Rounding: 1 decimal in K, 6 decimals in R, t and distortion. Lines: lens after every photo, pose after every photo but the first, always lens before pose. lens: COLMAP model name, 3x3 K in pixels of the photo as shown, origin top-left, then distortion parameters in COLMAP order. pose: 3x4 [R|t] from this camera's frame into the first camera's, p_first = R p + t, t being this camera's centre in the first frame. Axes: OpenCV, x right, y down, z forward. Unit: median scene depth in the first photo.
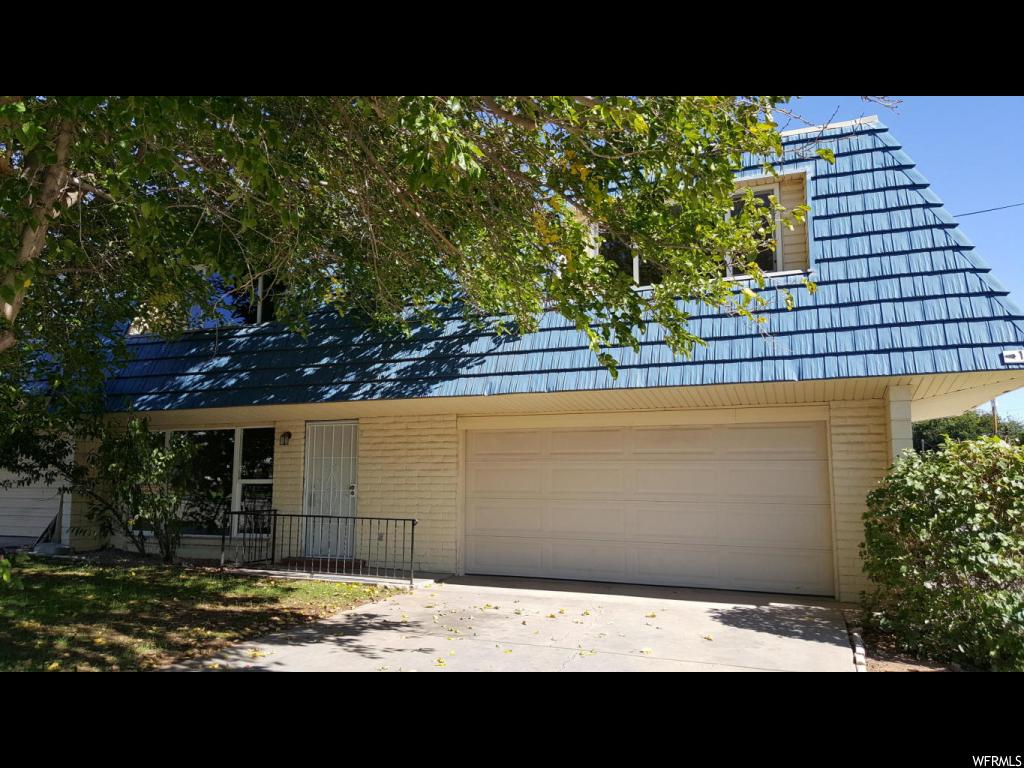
lens RADIAL K [[750.3, 0, 503.7], [0, 750.3, 388.5], [0, 0, 1]] dist [0.126288, -0.229043]
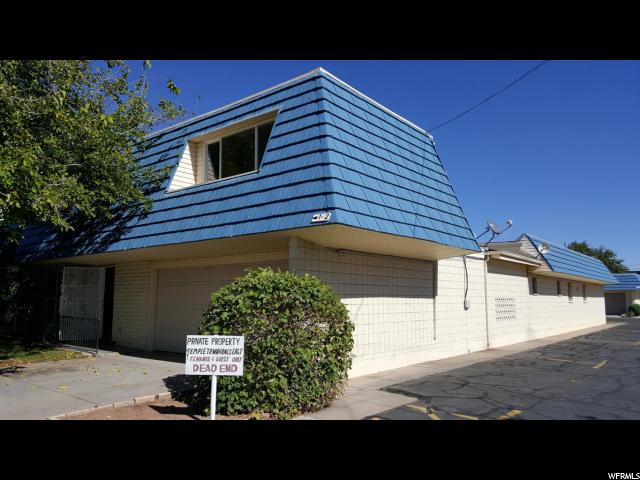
lens RADIAL K [[469.0, 0, 314.8], [0, 469.0, 242.8], [0, 0, 1]] dist [0.126288, -0.229043]
pose [[0.963994, -0.039316, -0.263002, 0.673399], [0.042304, 0.999088, 0.005707, 0.003683], [0.262538, -0.016628, 0.964778, 0.027663]]
